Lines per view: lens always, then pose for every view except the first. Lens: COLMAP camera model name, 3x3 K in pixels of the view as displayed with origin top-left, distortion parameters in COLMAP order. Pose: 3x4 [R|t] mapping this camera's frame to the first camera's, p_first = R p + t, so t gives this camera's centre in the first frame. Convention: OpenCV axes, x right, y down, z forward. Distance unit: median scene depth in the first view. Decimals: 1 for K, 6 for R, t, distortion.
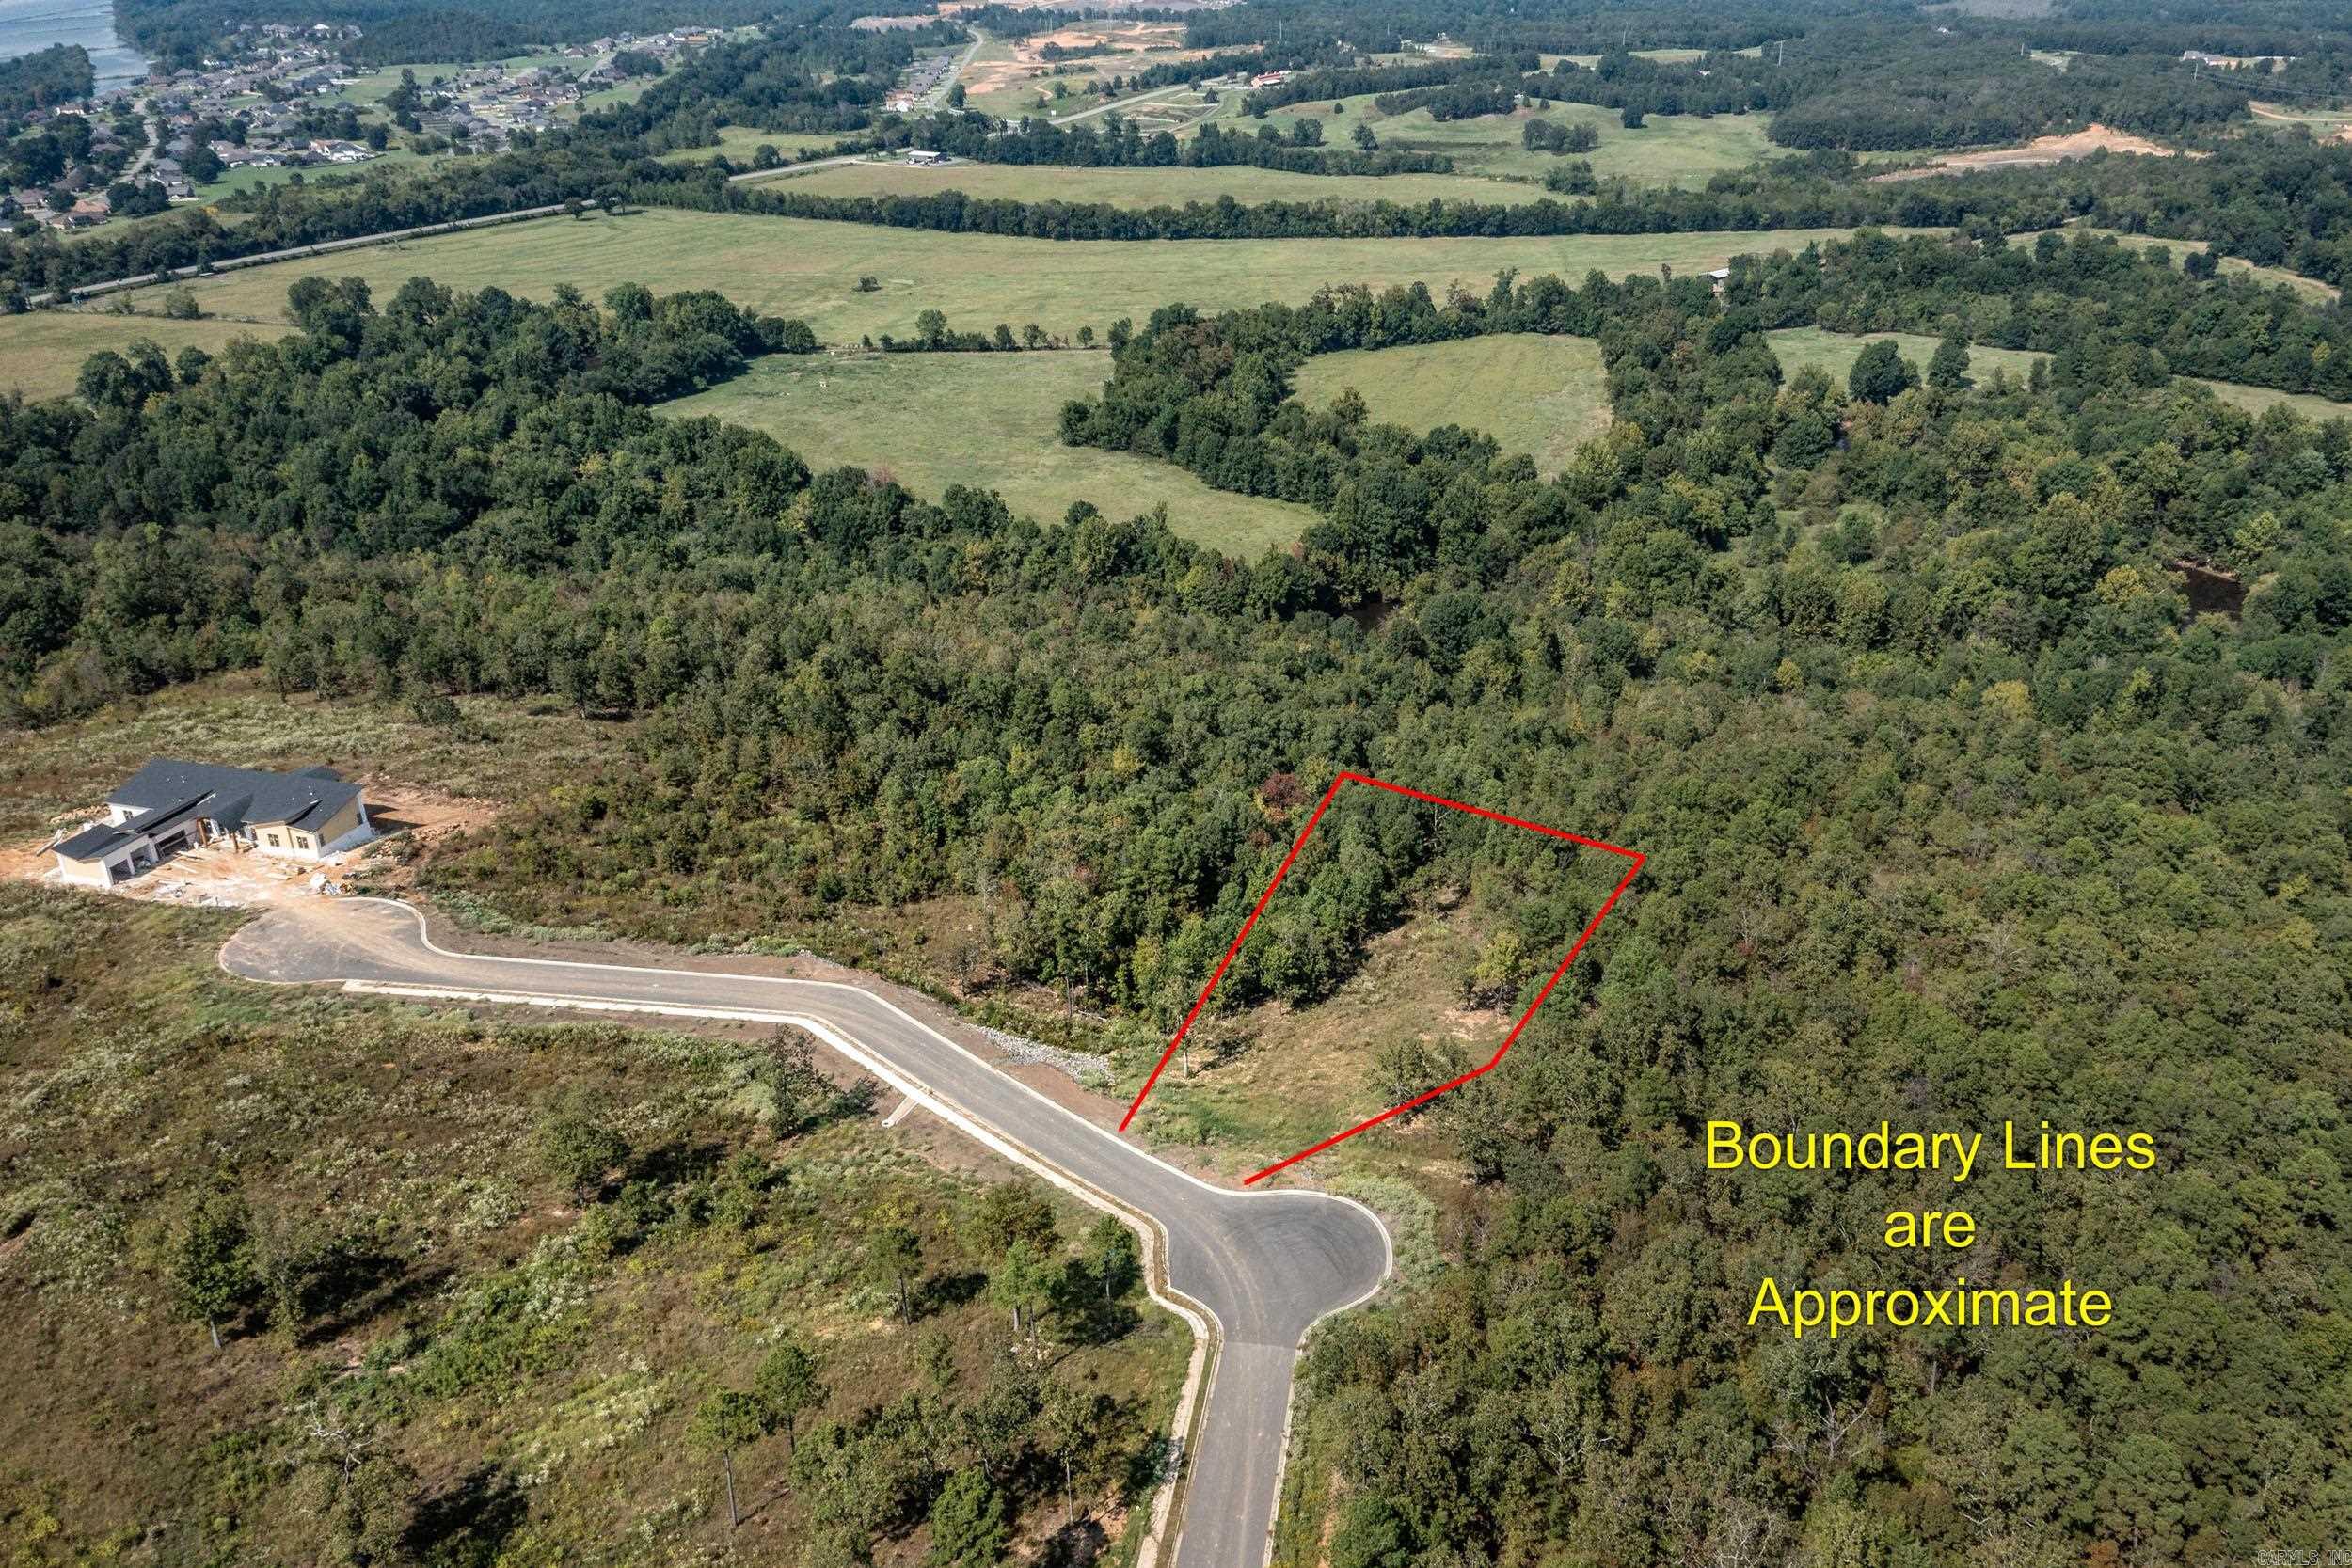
lens RADIAL K [[2006.2, 0, 1327.6], [0, 2006.2, 754.9], [0, 0, 1]] dist [0.218862, -0.303475]
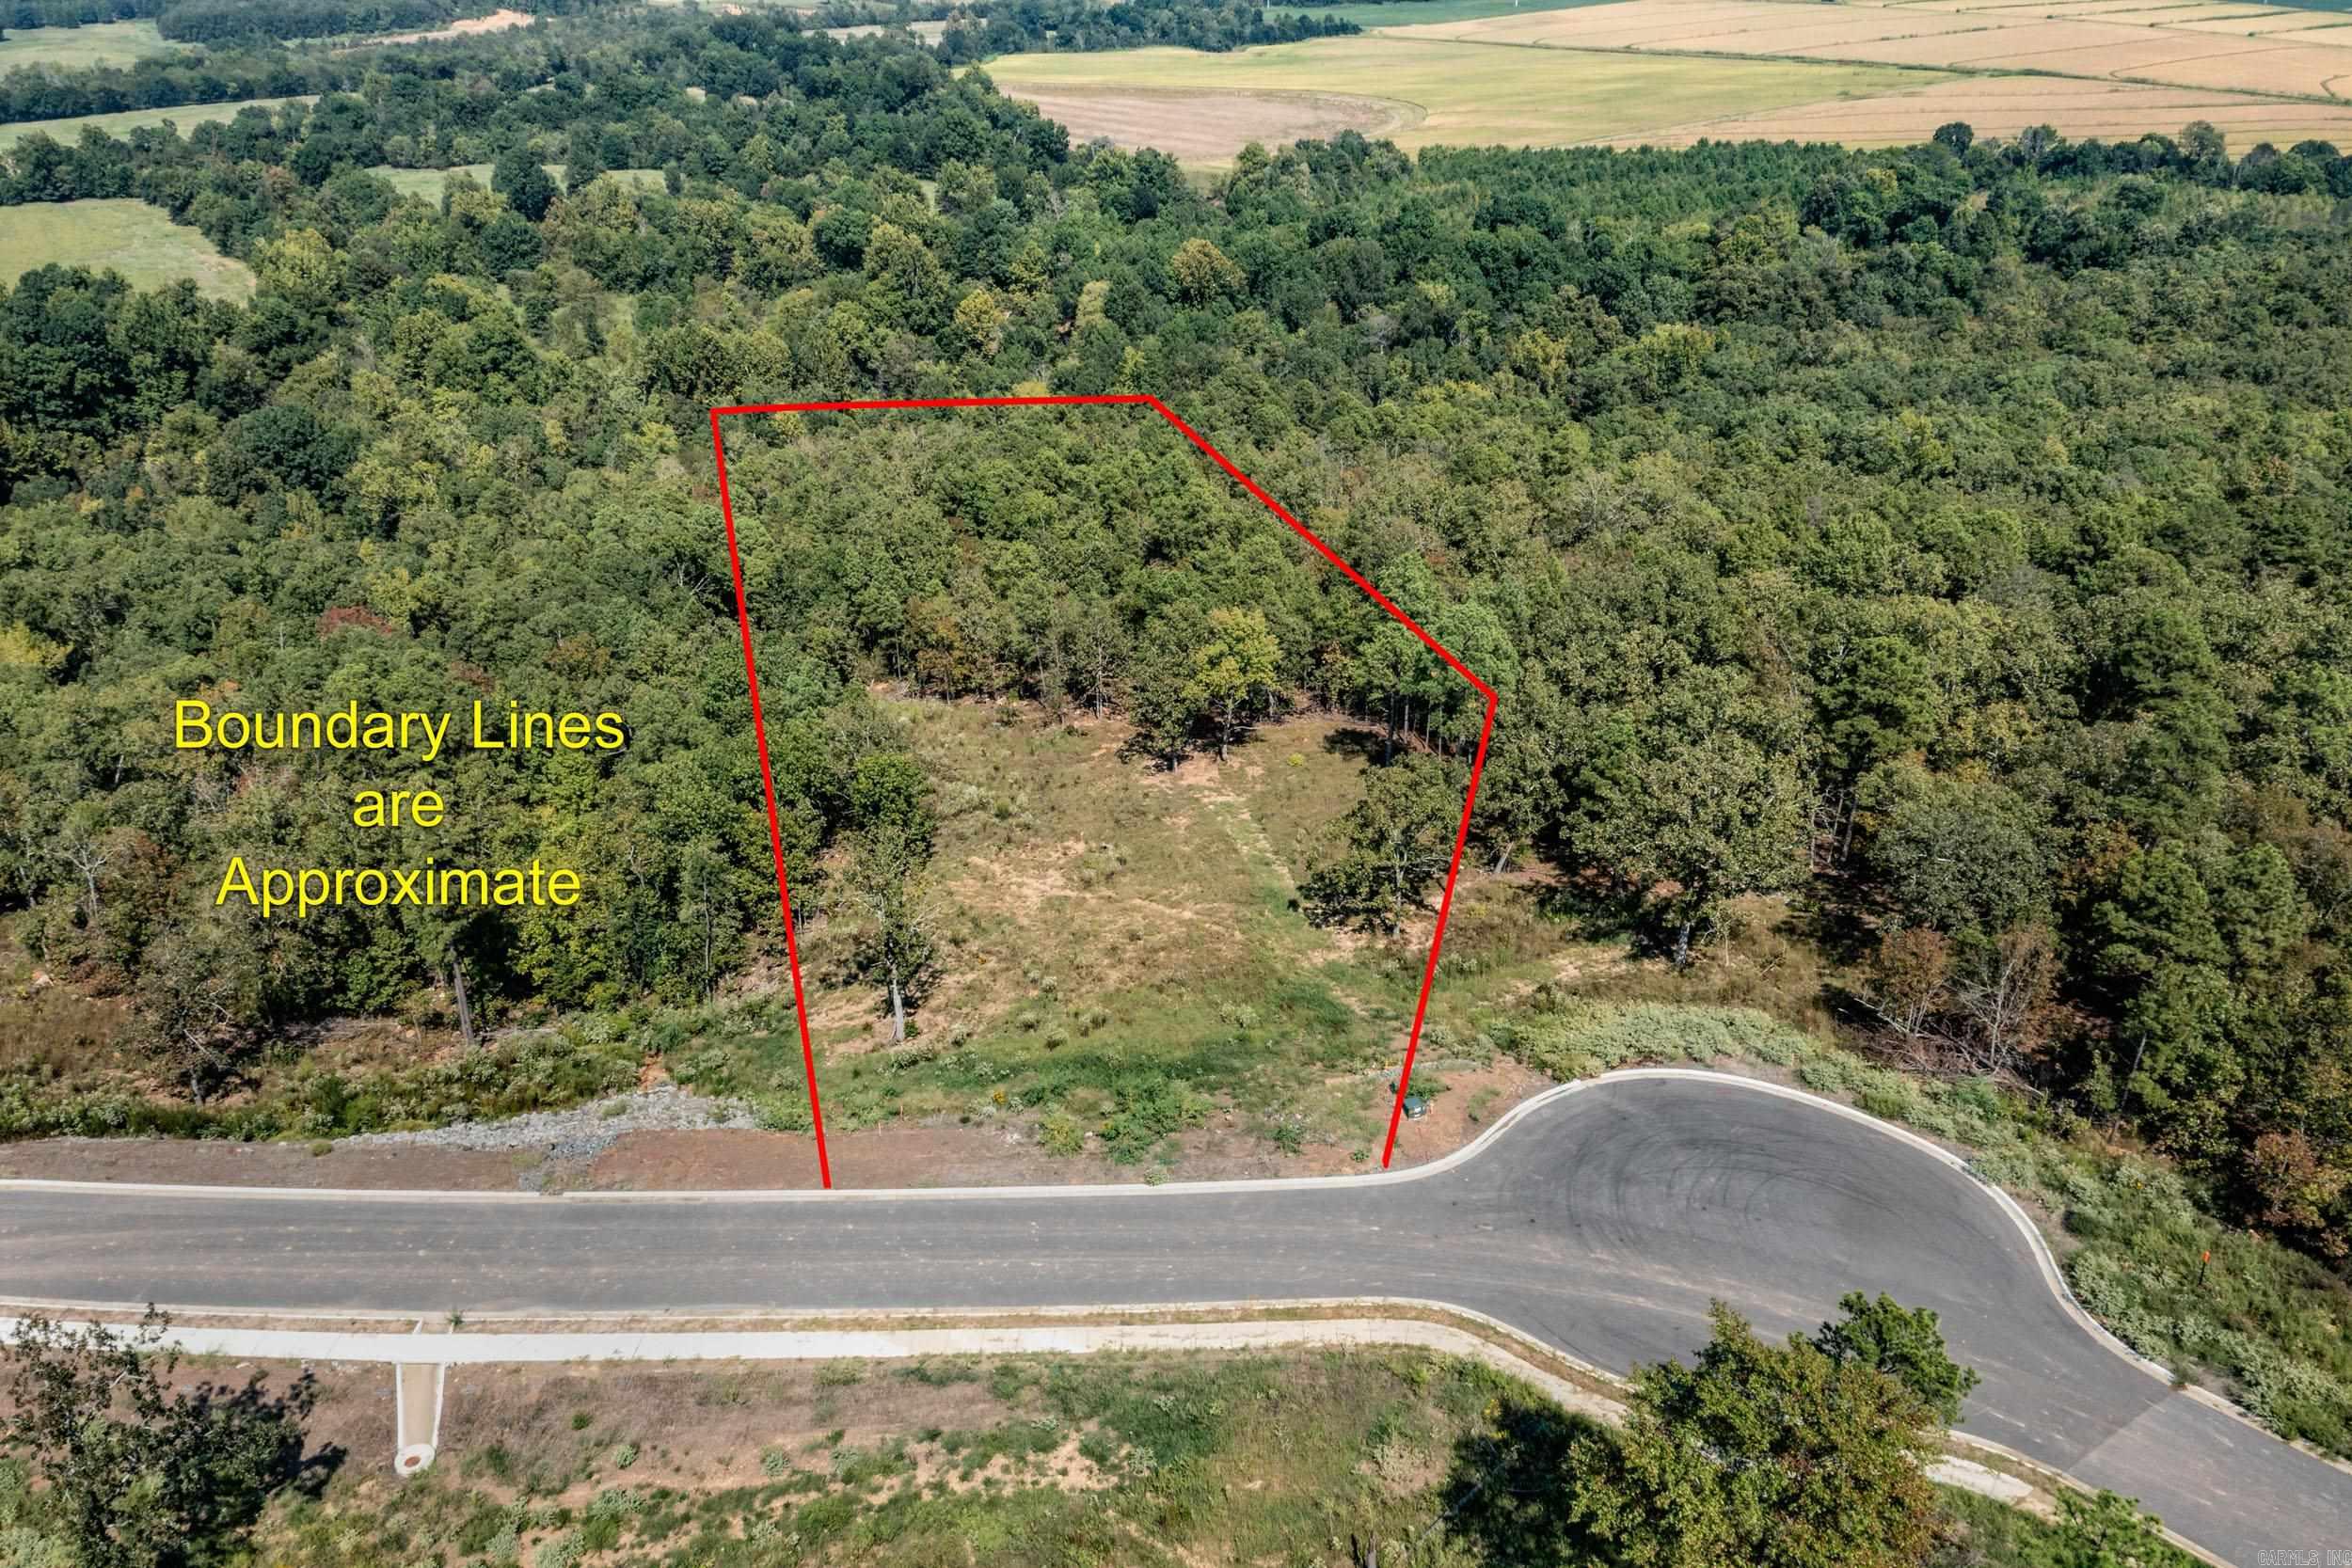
lens RADIAL K [[1738.1, 0, 1172.1], [0, 1738.1, 791.8], [0, 0, 1]] dist [0.217003, -0.295431]
pose [[0.731403, -0.294135, 0.615251, -0.075026], [0.254528, 0.954747, 0.153859, 0.017013], [-0.632664, 0.044065, 0.773171, 0.187250]]
